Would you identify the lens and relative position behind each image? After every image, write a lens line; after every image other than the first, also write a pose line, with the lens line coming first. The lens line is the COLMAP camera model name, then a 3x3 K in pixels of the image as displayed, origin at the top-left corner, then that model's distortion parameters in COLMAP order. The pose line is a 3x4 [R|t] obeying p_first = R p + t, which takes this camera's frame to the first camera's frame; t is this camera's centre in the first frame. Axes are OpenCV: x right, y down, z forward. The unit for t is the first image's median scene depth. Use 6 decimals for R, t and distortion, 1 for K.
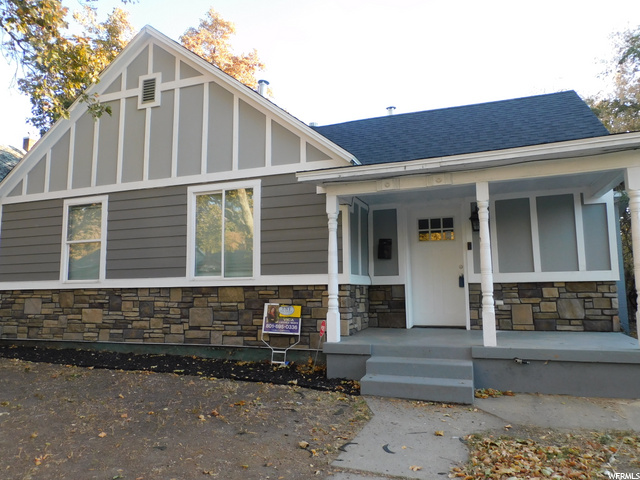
lens RADIAL K [[456.5, 0, 322.2], [0, 456.5, 241.1], [0, 0, 1]] dist [-0.005264, -0.003162]
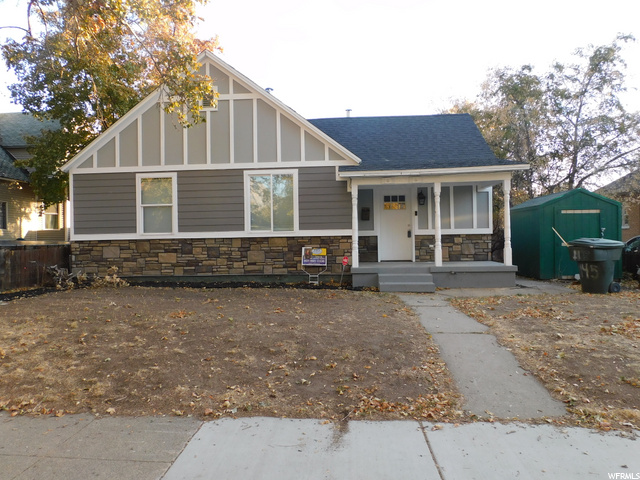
lens RADIAL K [[456.5, 0, 322.2], [0, 456.5, 241.1], [0, 0, 1]] dist [-0.005264, -0.003162]
pose [[0.961405, -0.003469, 0.275115, -0.467976], [-0.024688, 0.994799, 0.098816, -0.044425], [-0.274027, -0.101794, 0.956320, -0.528993]]
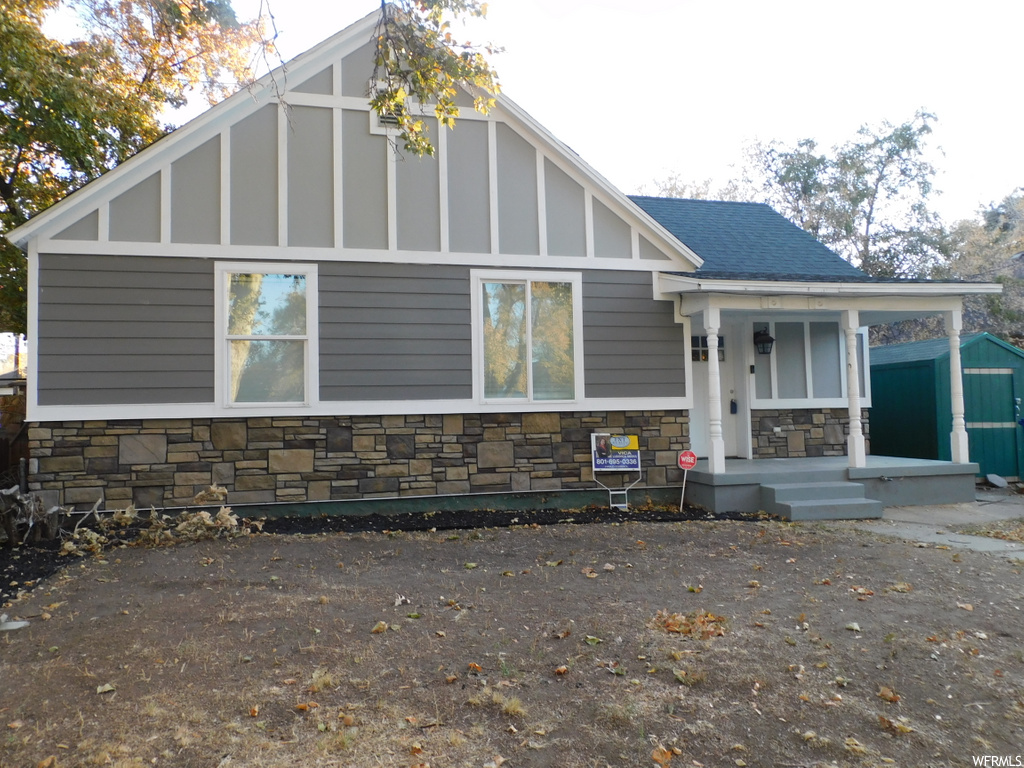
lens RADIAL K [[730.3, 0, 515.5], [0, 730.3, 385.7], [0, 0, 1]] dist [-0.005264, -0.003162]
pose [[0.831392, 0.022195, 0.555243, -0.865915], [-0.049974, 0.998140, 0.034929, 0.015712], [-0.553435, -0.056788, 0.830955, 0.031843]]
